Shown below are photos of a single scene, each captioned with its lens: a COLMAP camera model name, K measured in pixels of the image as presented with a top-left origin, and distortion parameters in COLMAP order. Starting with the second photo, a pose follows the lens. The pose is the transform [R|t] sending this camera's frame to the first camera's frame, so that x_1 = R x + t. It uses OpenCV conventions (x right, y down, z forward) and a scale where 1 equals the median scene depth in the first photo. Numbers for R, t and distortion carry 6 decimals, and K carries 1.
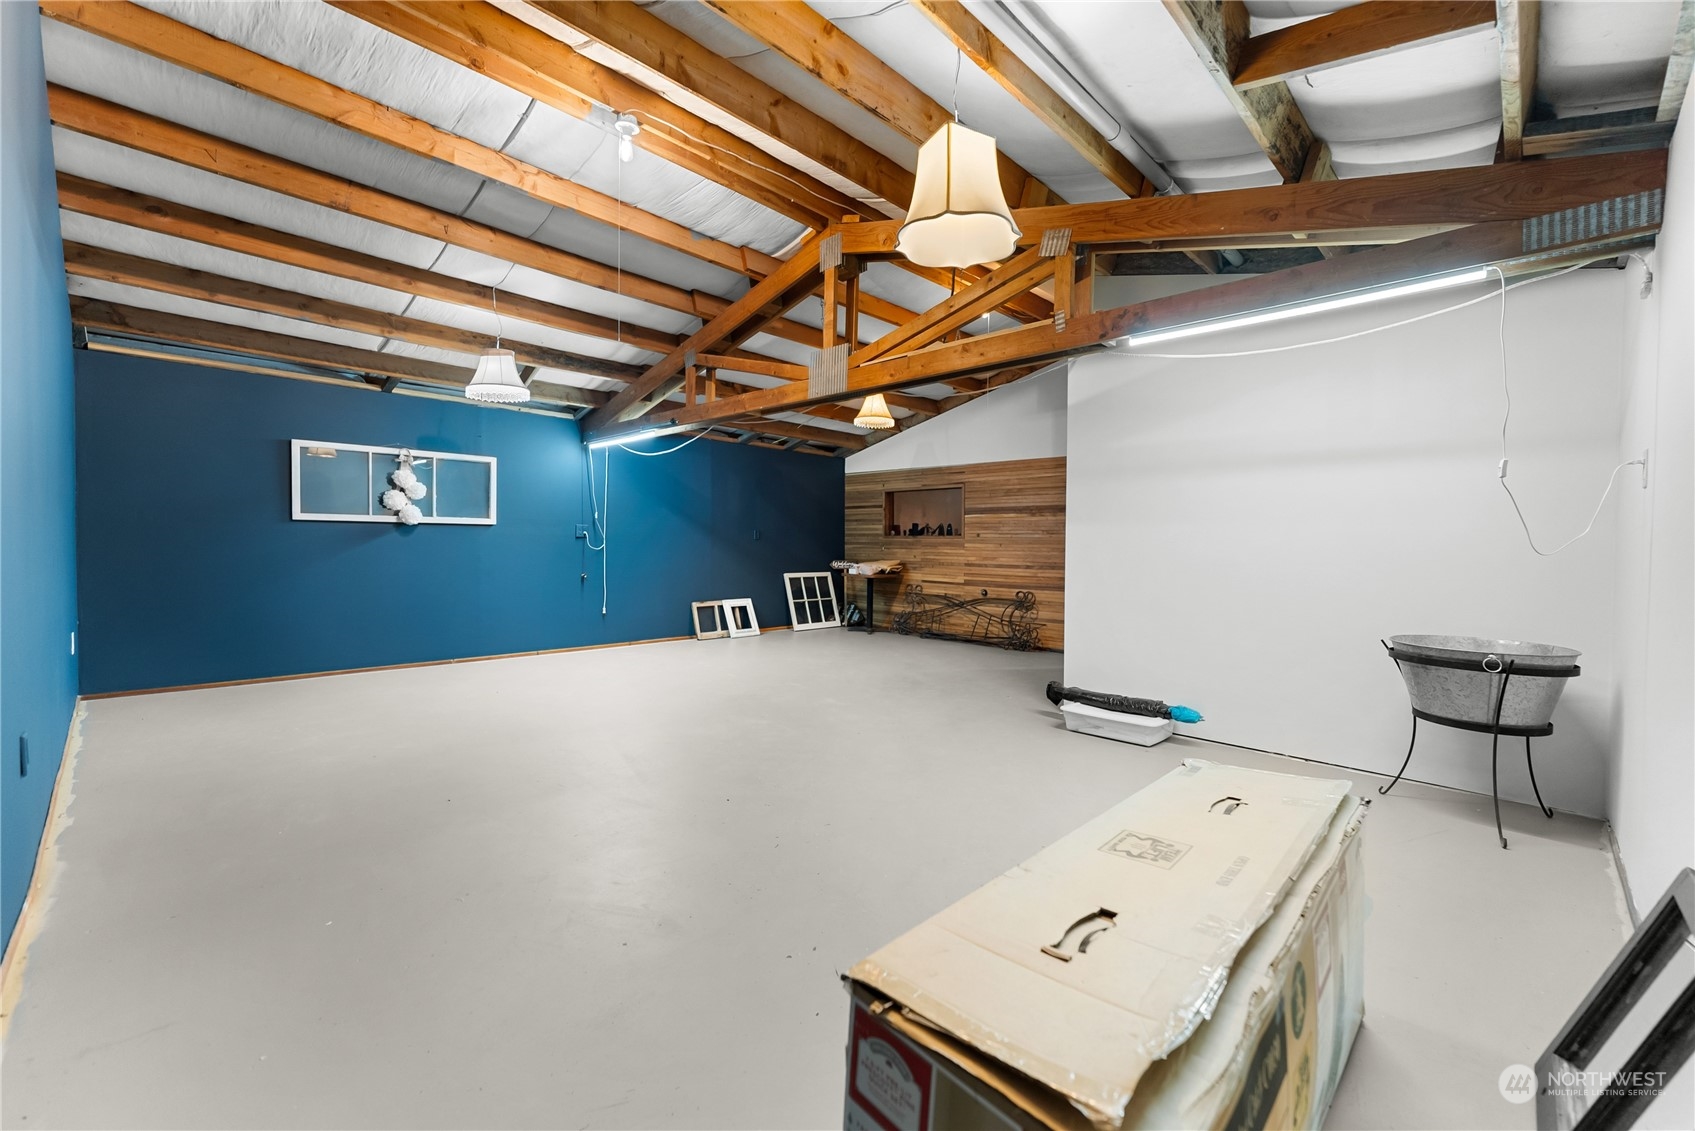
lens RADIAL K [[688.6, 0, 849.4], [0, 688.6, 557.2], [0, 0, 1]] dist [0.005586, 0.000919]
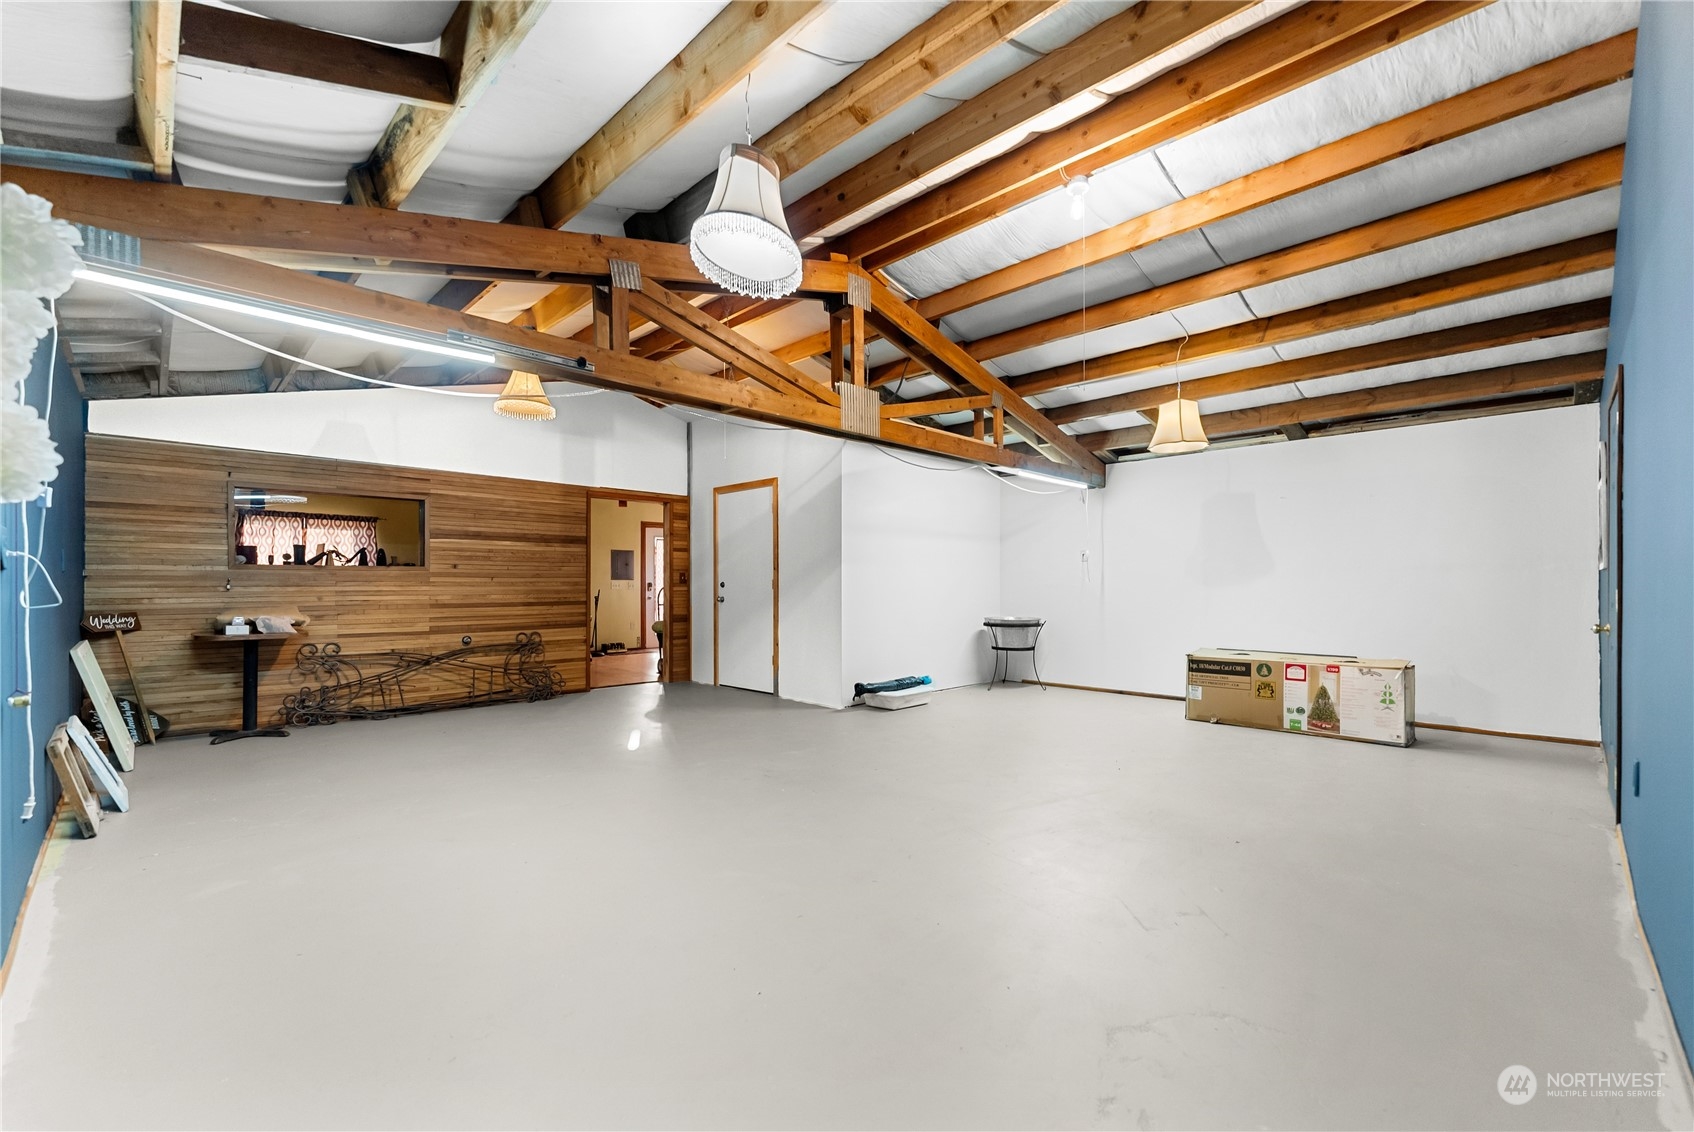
lens RADIAL K [[688.1, 0, 849.0], [0, 688.1, 578.1], [0, 0, 1]] dist [0.005586, 0.000919]
pose [[0.034966, -0.008299, 0.999354, -0.570868], [0.016200, 0.999839, 0.007736, -0.018089], [-0.999257, 0.015919, 0.035095, 0.543451]]
